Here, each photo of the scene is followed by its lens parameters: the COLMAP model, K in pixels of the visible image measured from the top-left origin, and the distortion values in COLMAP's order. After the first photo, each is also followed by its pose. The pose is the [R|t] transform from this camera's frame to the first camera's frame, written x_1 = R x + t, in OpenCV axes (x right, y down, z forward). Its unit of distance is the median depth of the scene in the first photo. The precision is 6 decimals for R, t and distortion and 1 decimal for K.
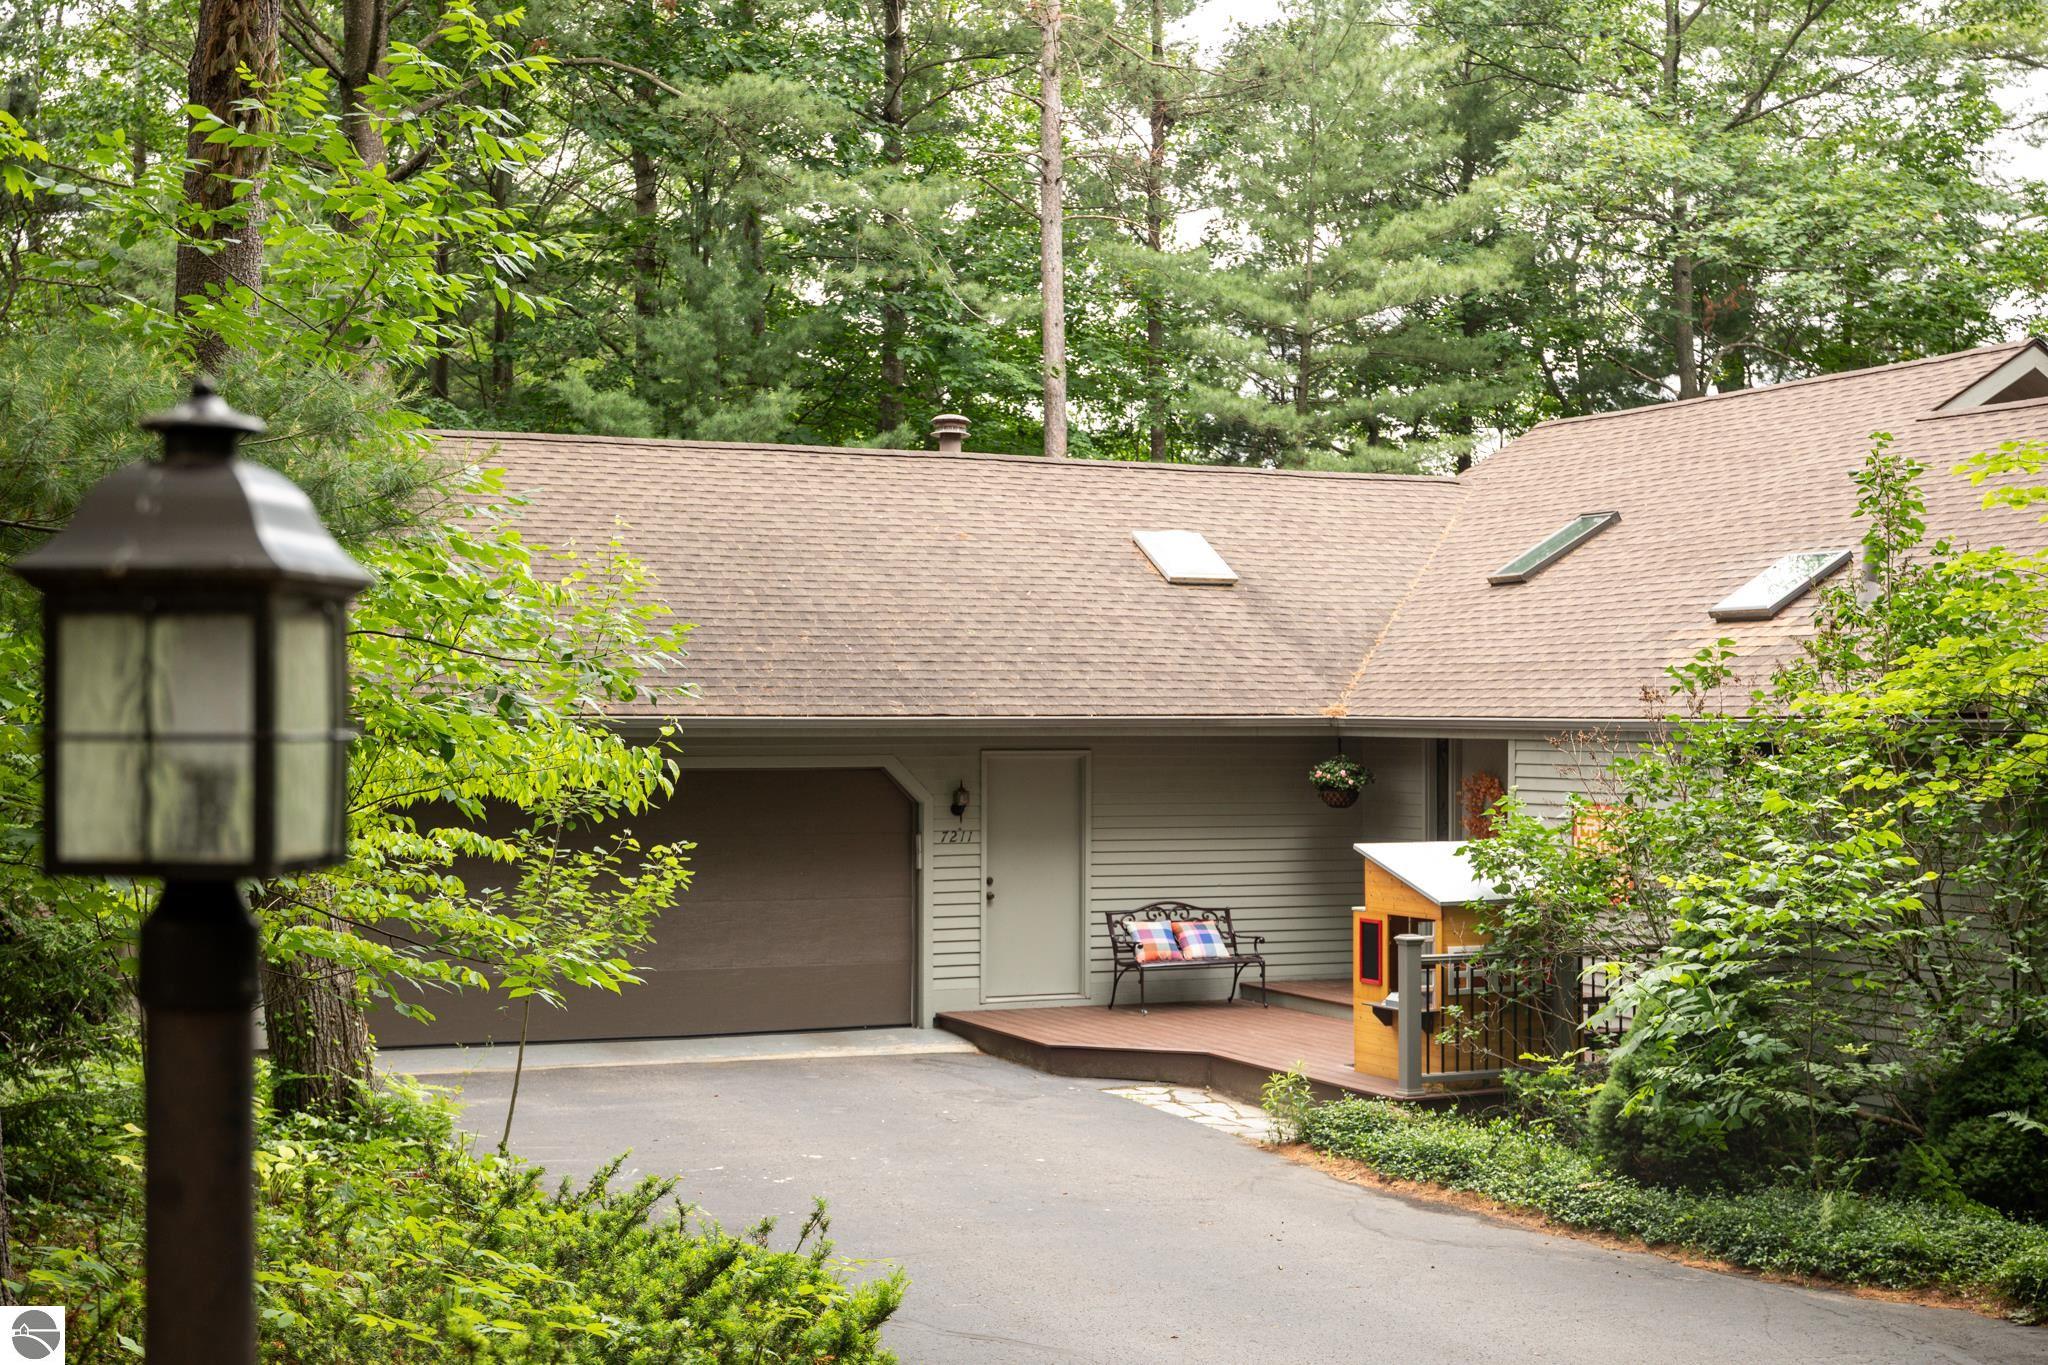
lens RADIAL K [[2731.1, 0, 1024.0], [0, 2731.1, 682.5], [0, 0, 1]] dist [0.006722, -0.077422]
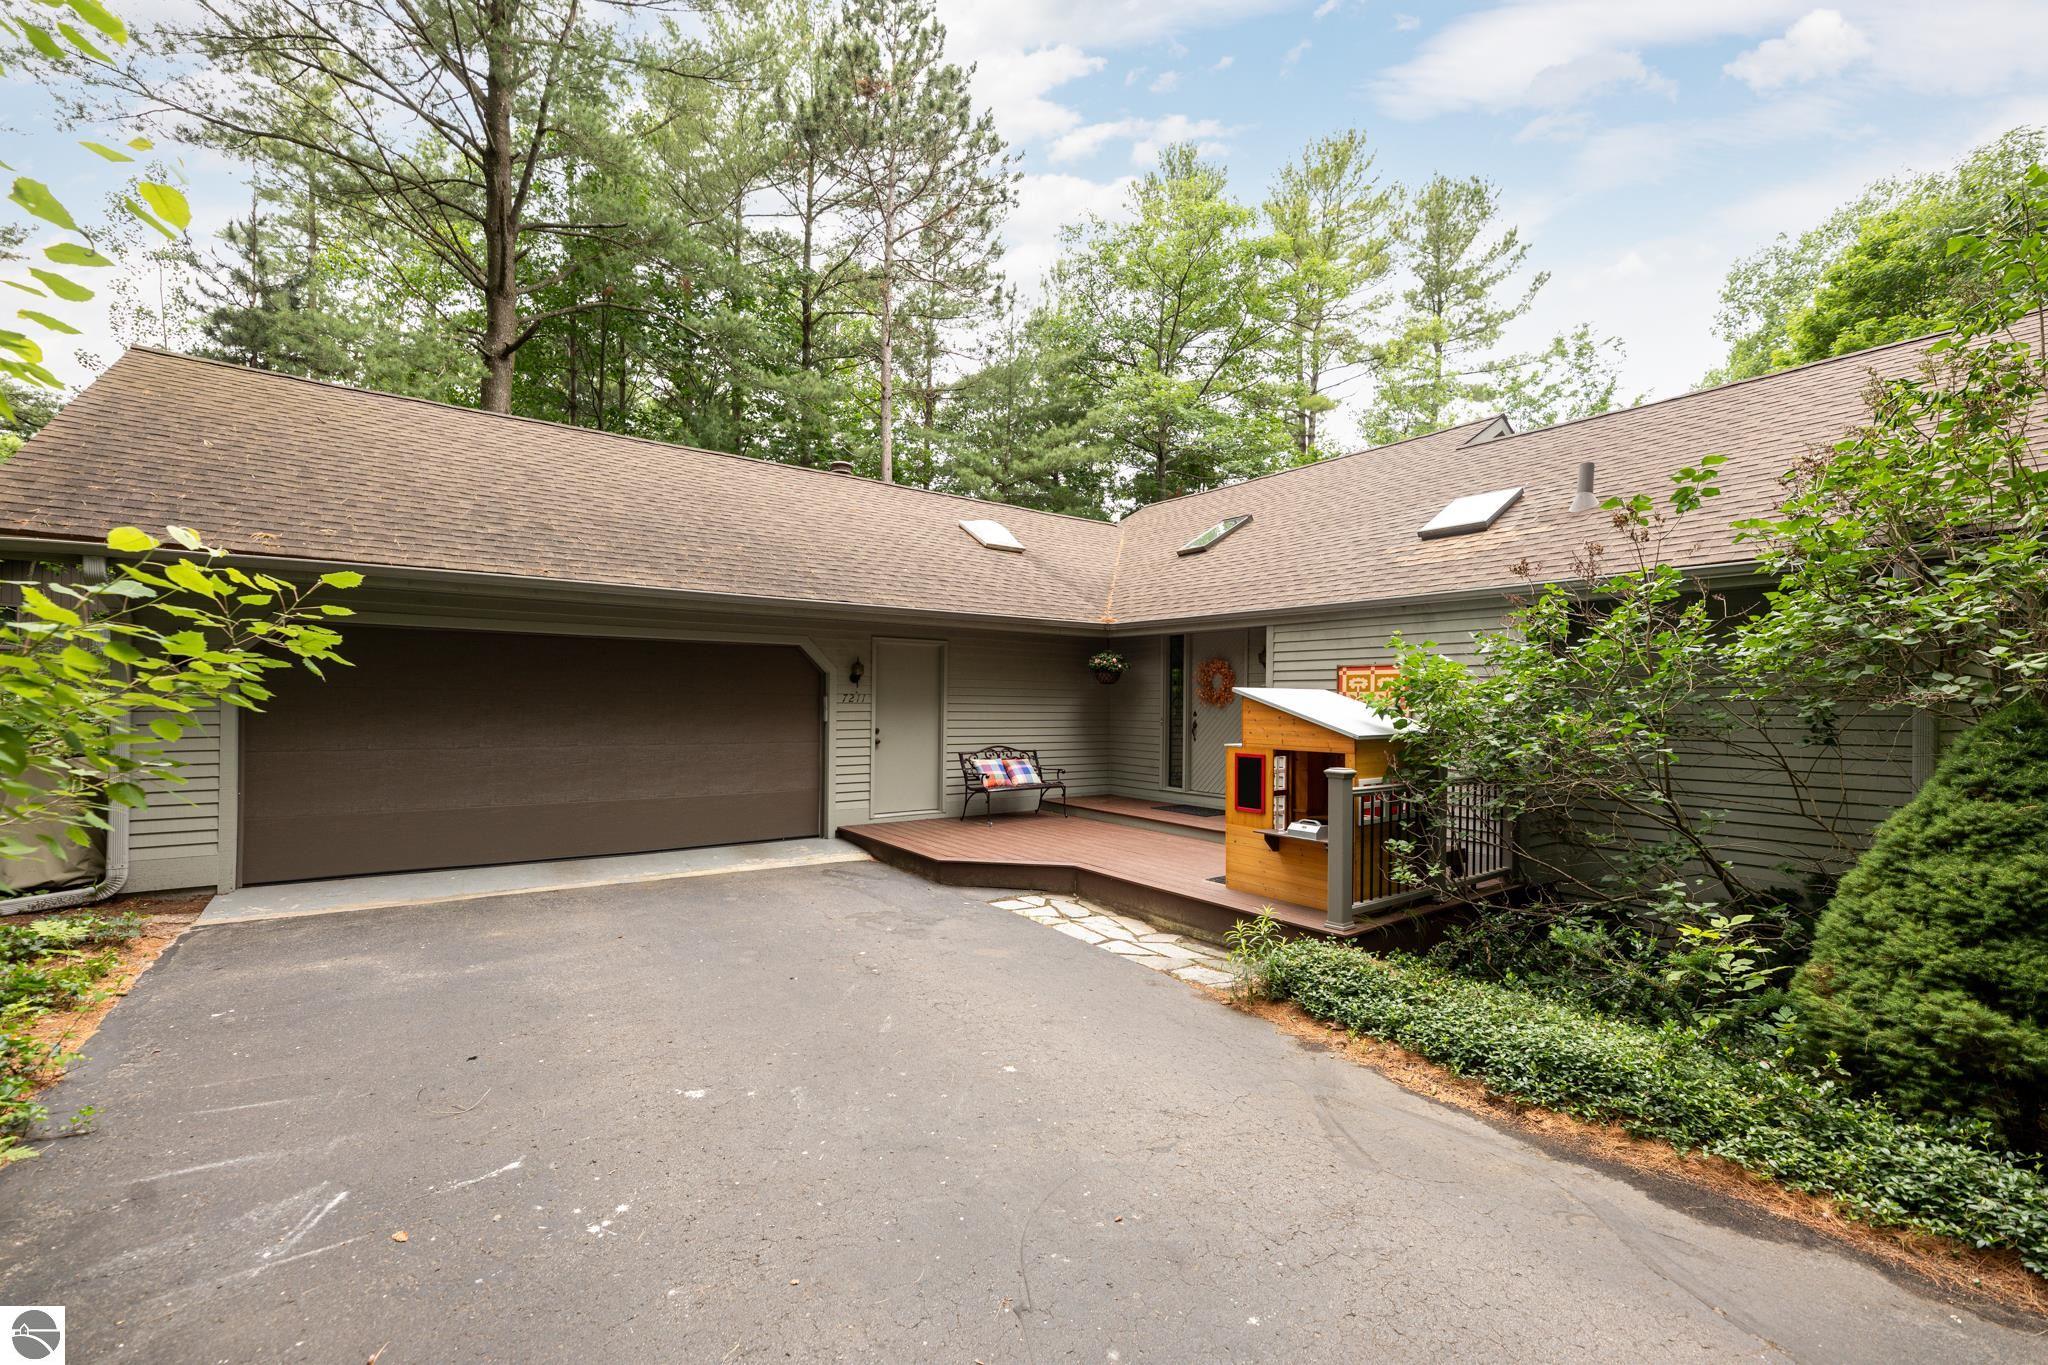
lens RADIAL K [[849.3, 0, 1027.2], [0, 849.3, 698.8], [0, 0, 1]] dist [0.000541, 0.000020]
pose [[0.977726, 0.009310, 0.209679, -0.029185], [-0.012097, 0.999855, 0.012011, 0.050784], [-0.209537, -0.014280, 0.977696, 0.566756]]
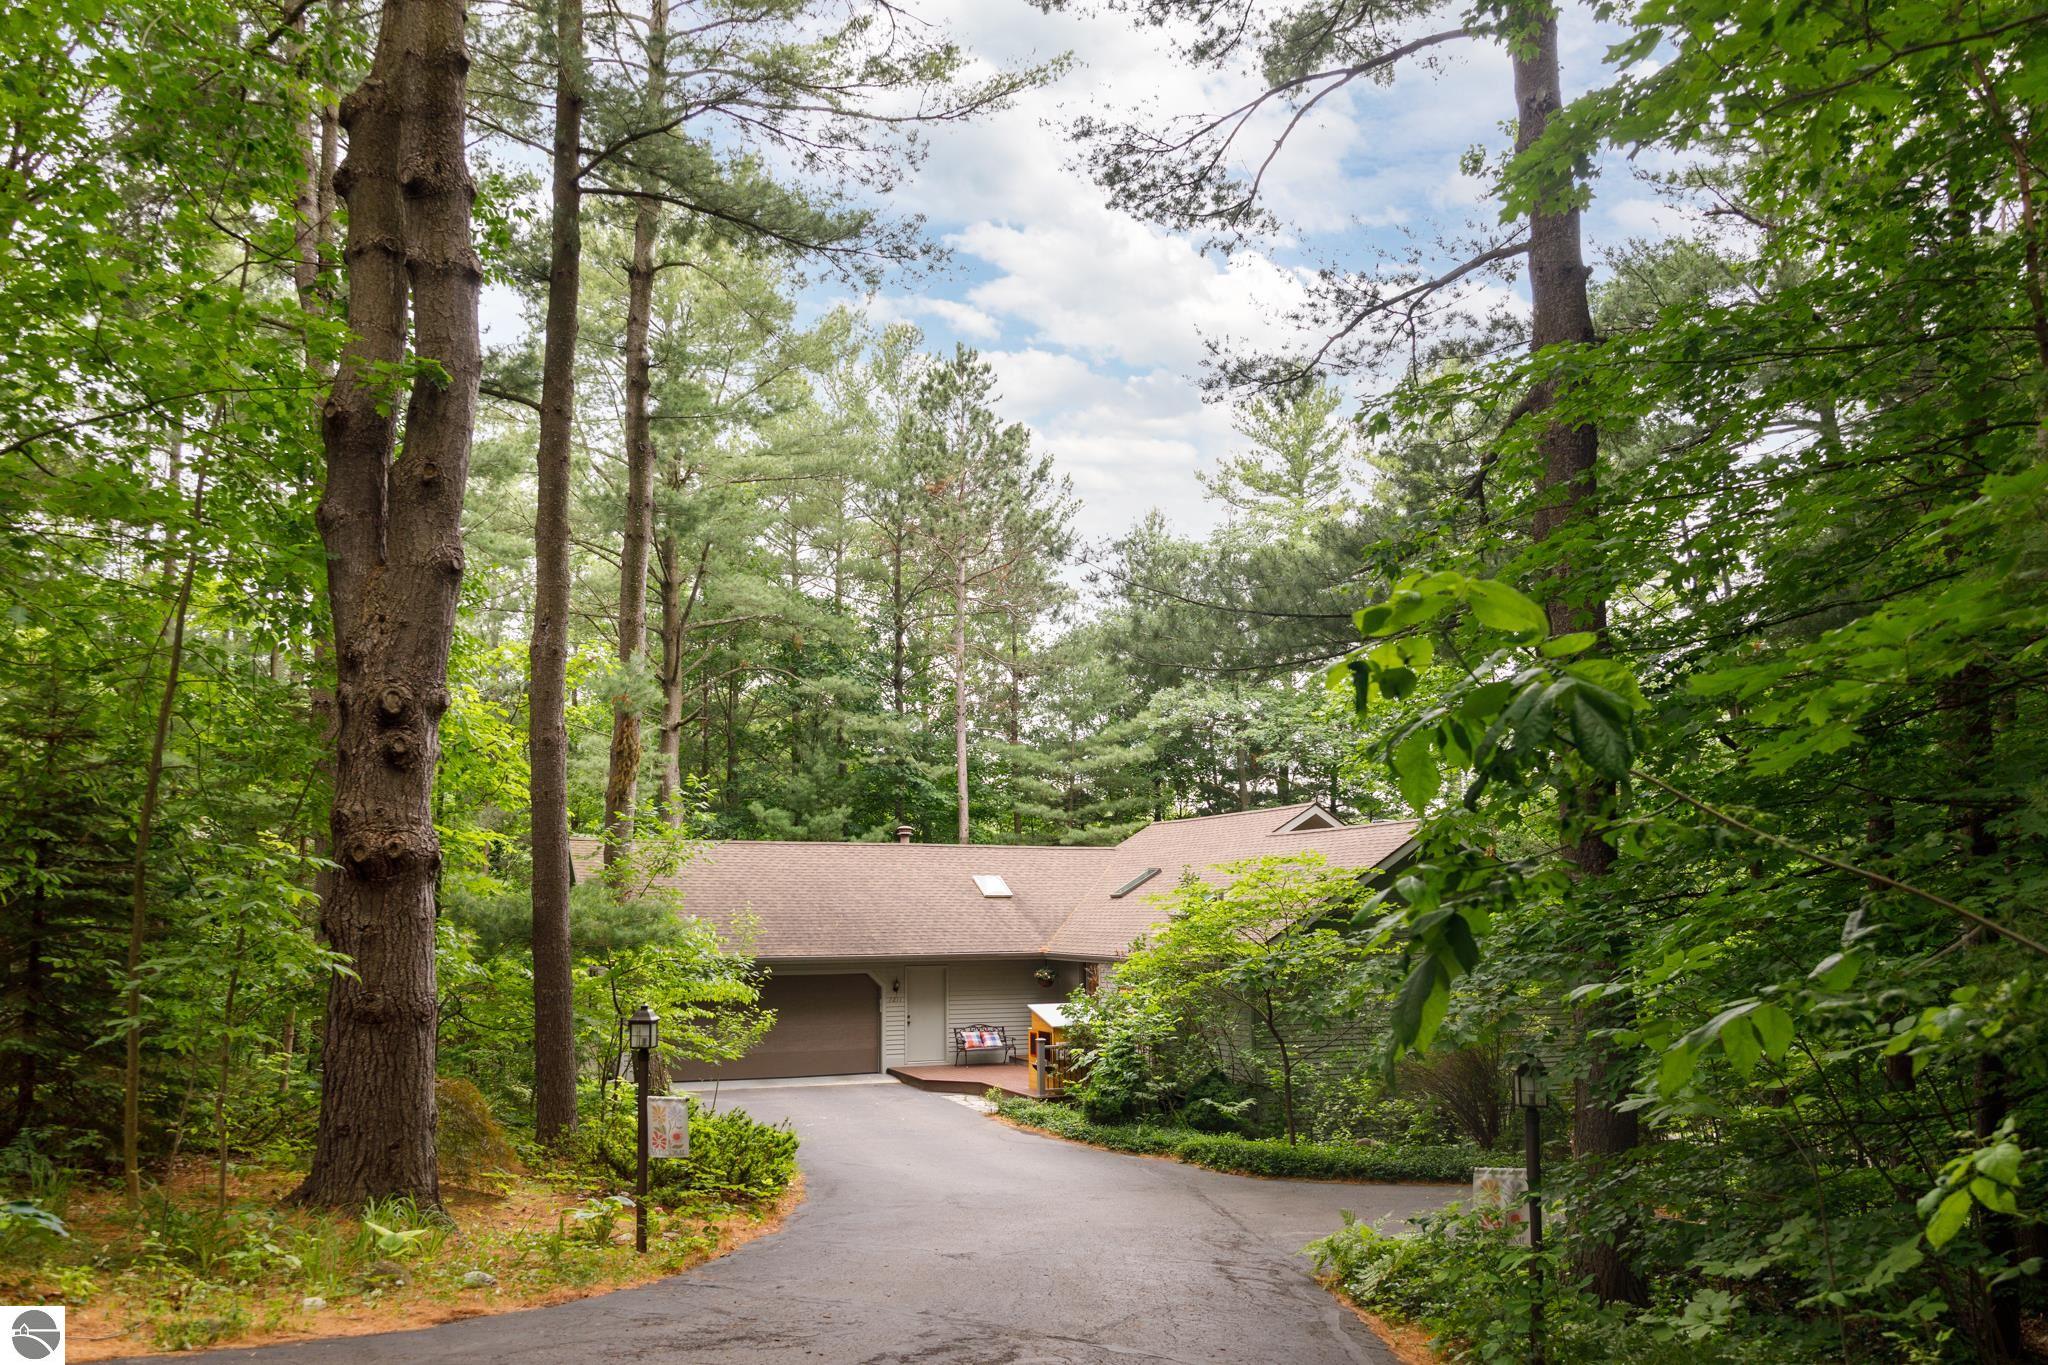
lens RADIAL K [[1442.2, 0, 993.5], [0, 1442.2, 829.1], [0, 0, 1]] dist [0.000006, 0.000065]
pose [[0.999814, -0.006307, -0.018232, 0.095112], [0.005462, 0.998924, -0.046064, -0.042097], [0.018503, 0.045955, 0.998772, -0.377091]]
